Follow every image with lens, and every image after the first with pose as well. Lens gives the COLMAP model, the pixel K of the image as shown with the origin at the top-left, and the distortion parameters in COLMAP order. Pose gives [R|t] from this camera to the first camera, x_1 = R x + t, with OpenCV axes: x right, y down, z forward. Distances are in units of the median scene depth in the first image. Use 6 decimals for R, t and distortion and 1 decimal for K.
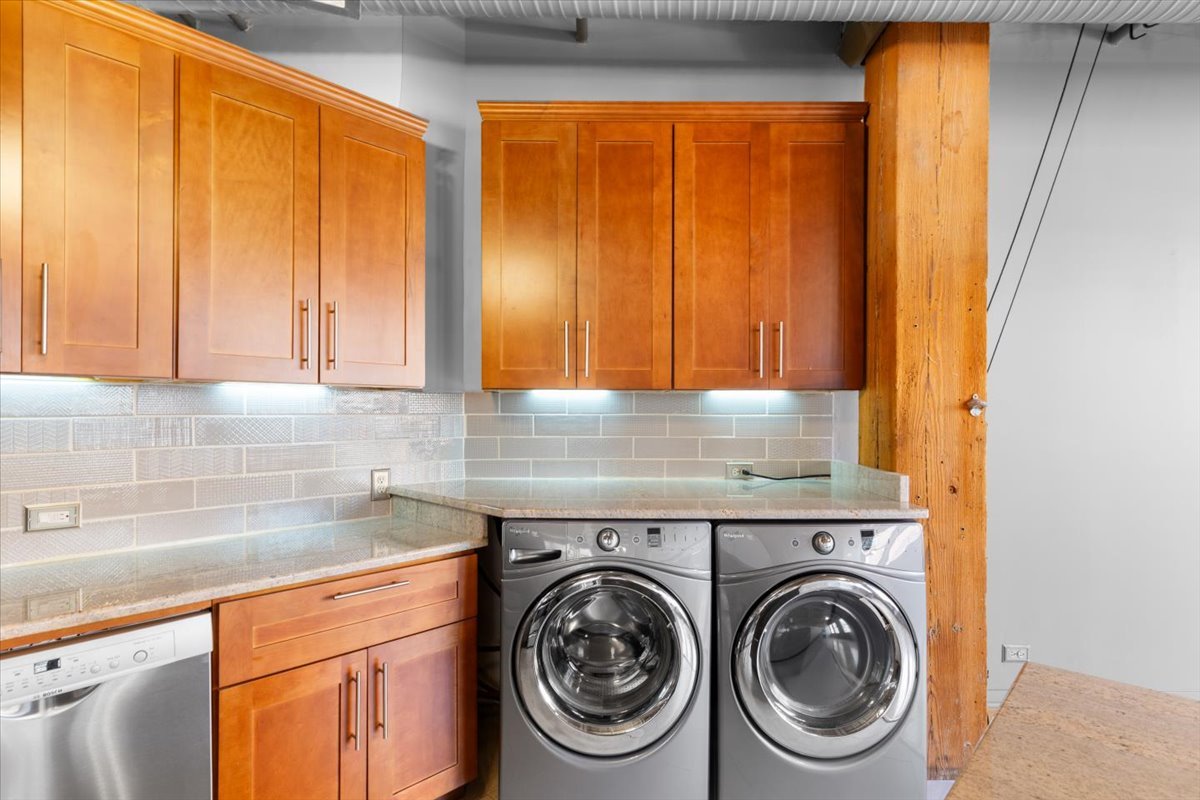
lens RADIAL K [[607.4, 0, 608.6], [0, 607.4, 410.1], [0, 0, 1]] dist [0.003797, 0.000316]
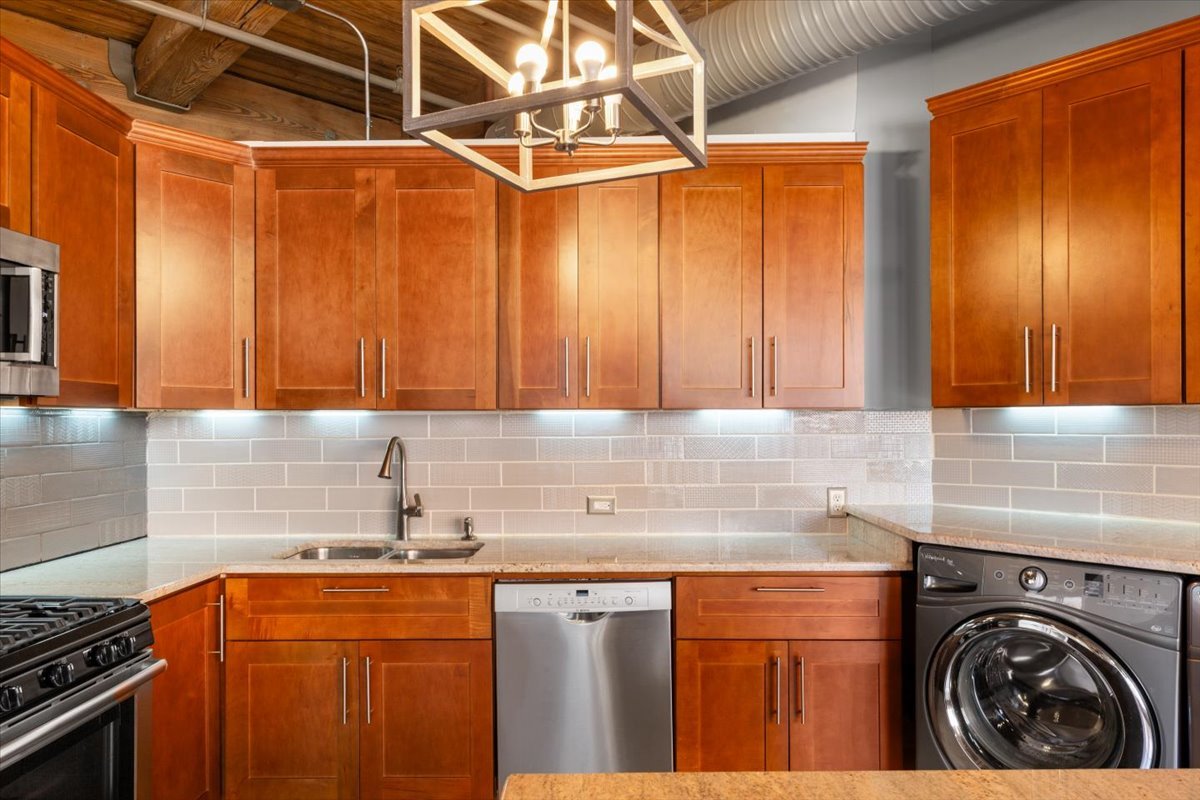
lens RADIAL K [[784.4, 0, 603.0], [0, 784.4, 421.0], [0, 0, 1]] dist [0.002215, -0.000301]
pose [[0.677628, -0.005325, -0.735385, 0.398573], [0.006600, 0.999978, -0.001160, -0.019469], [0.735375, -0.004068, 0.677648, -0.223943]]
